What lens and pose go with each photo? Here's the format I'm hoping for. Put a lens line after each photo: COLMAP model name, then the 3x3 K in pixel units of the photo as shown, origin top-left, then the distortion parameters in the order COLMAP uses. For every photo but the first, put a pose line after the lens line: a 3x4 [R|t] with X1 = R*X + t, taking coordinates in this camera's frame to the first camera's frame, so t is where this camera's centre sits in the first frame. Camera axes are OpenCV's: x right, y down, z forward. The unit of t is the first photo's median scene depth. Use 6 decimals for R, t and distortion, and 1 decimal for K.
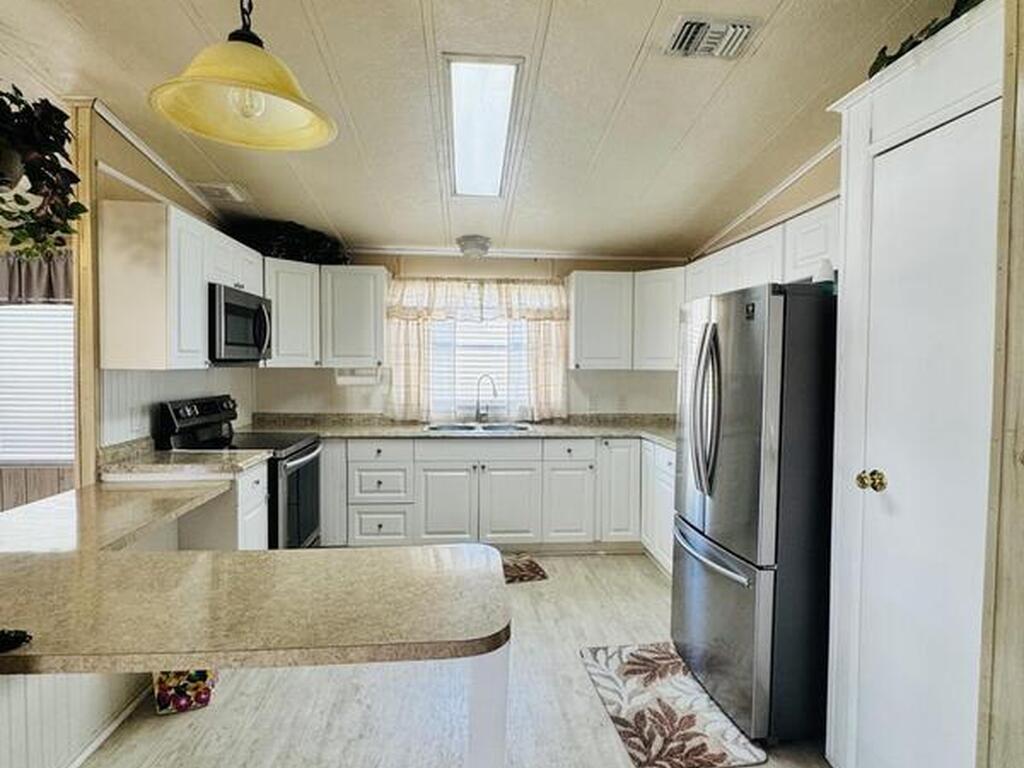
lens RADIAL K [[547.2, 0, 511.9], [0, 547.2, 385.9], [0, 0, 1]] dist [-0.005410, 0.002403]
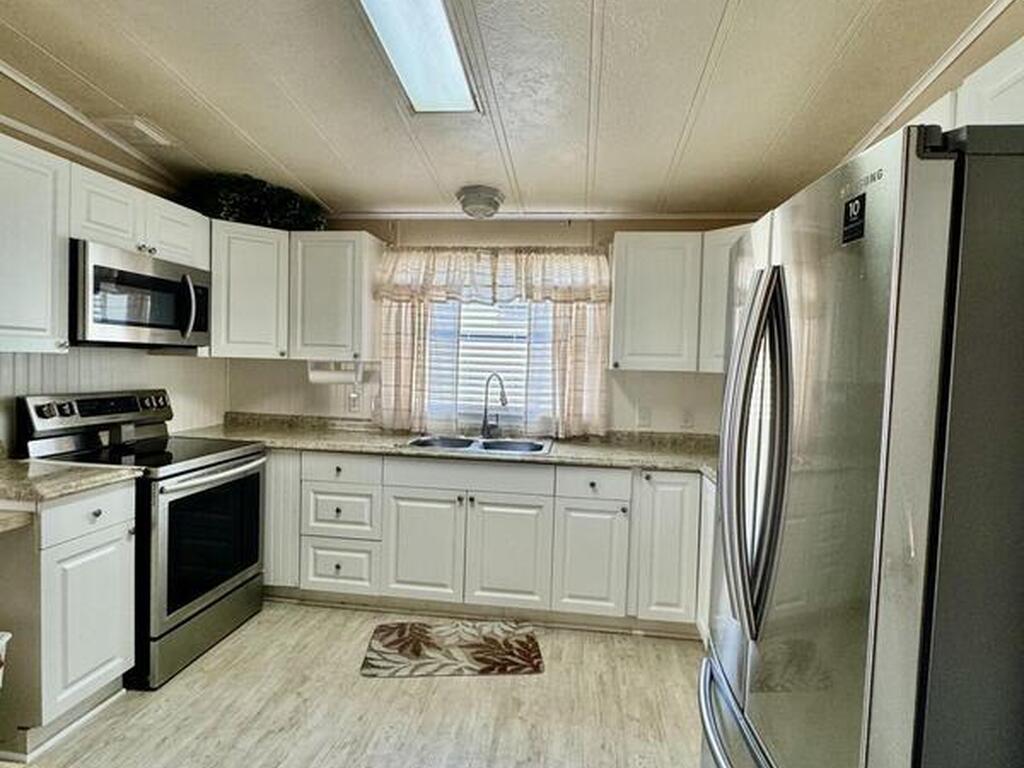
lens RADIAL K [[547.2, 0, 512.4], [0, 547.2, 385.8], [0, 0, 1]] dist [-0.005410, 0.002403]
pose [[0.978539, 0.031062, -0.203708, 0.139375], [-0.031975, 0.999488, -0.001191, -0.004074], [0.203567, 0.007679, 0.979031, 0.283022]]
